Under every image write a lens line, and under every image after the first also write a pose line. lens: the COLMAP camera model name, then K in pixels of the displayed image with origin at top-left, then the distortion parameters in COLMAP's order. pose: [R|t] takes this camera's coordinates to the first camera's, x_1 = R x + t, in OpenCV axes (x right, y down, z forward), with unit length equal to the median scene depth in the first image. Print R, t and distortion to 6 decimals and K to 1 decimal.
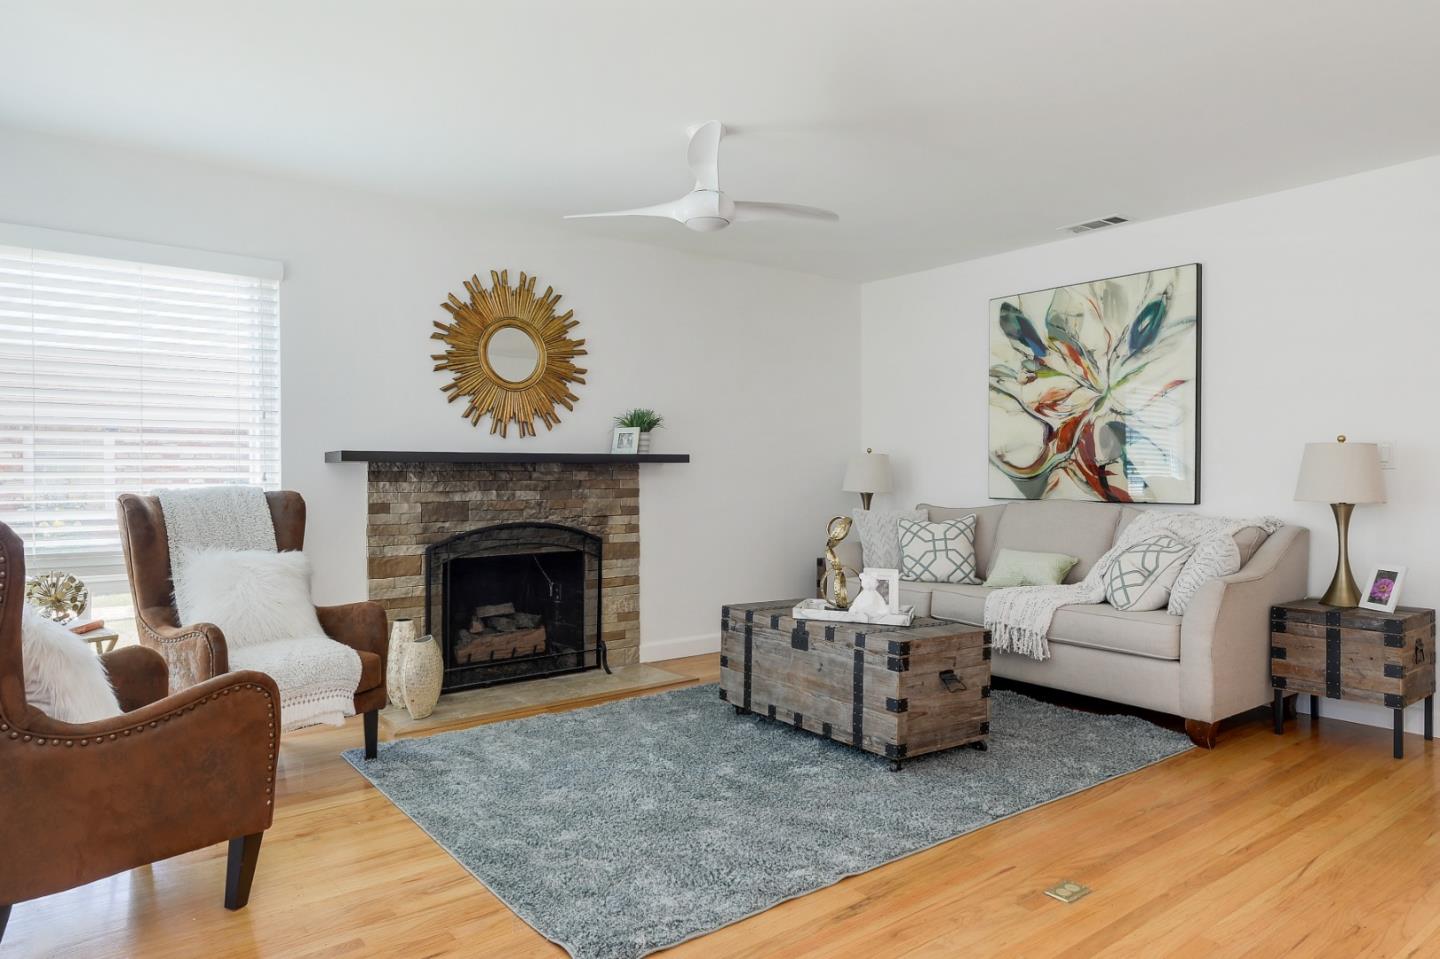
lens RADIAL K [[908.3, 0, 718.7], [0, 908.3, 477.0], [0, 0, 1]] dist [0.027496, -0.010574]
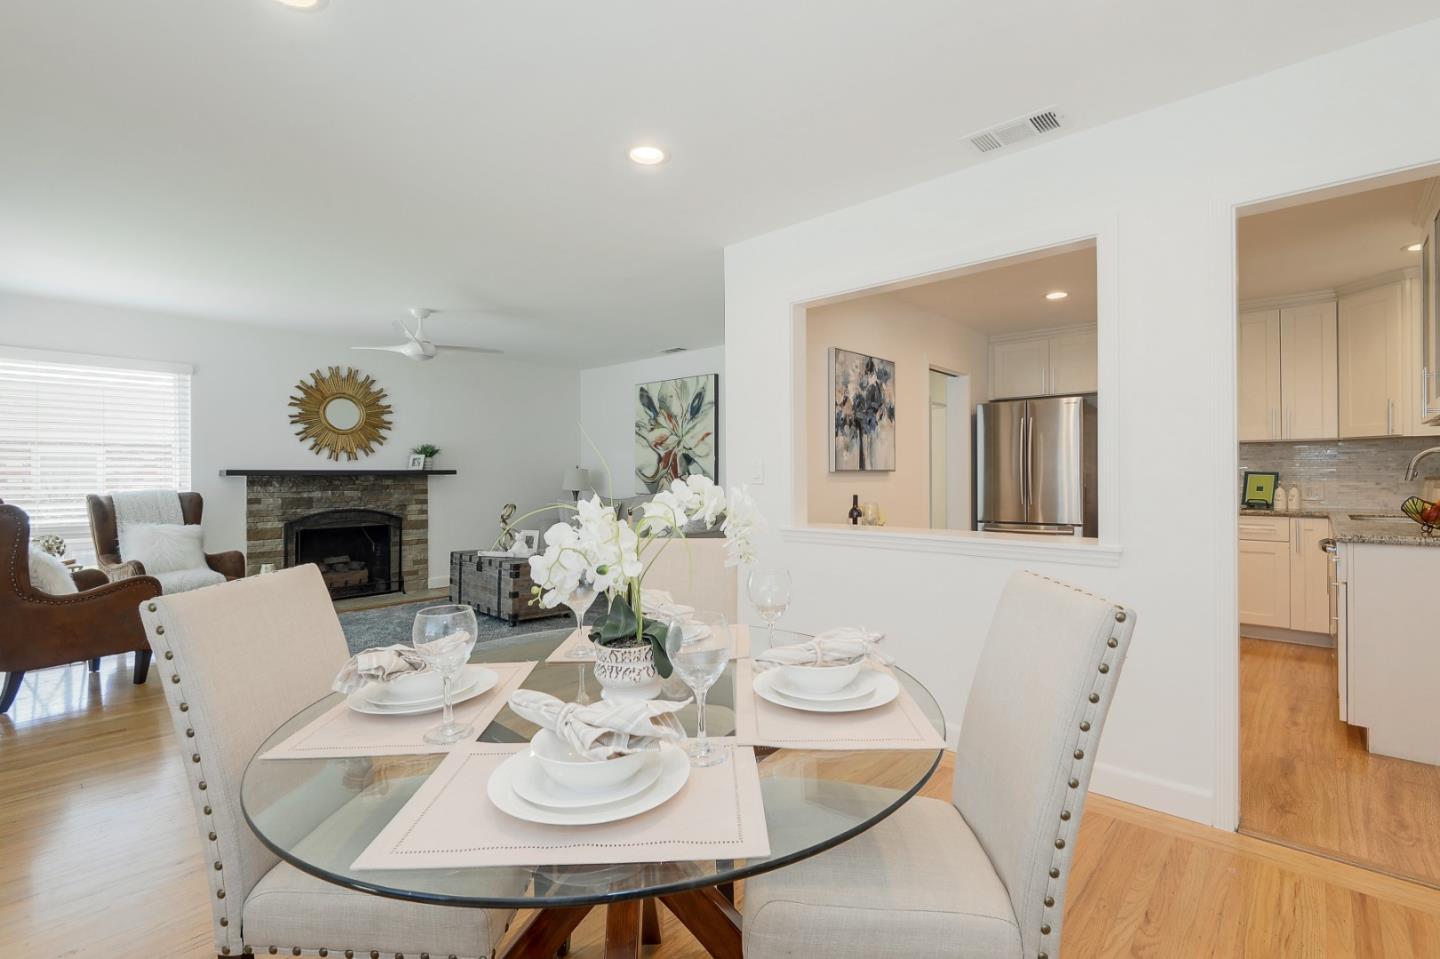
lens RADIAL K [[657.7, 0, 723.0], [0, 657.7, 476.1], [0, 0, 1]] dist [-0.010515, 0.001077]
pose [[0.985715, -0.001203, 0.168419, 0.300028], [0.001543, 0.999997, -0.001886, -0.010759], [-0.168417, 0.002119, 0.985714, -0.395460]]
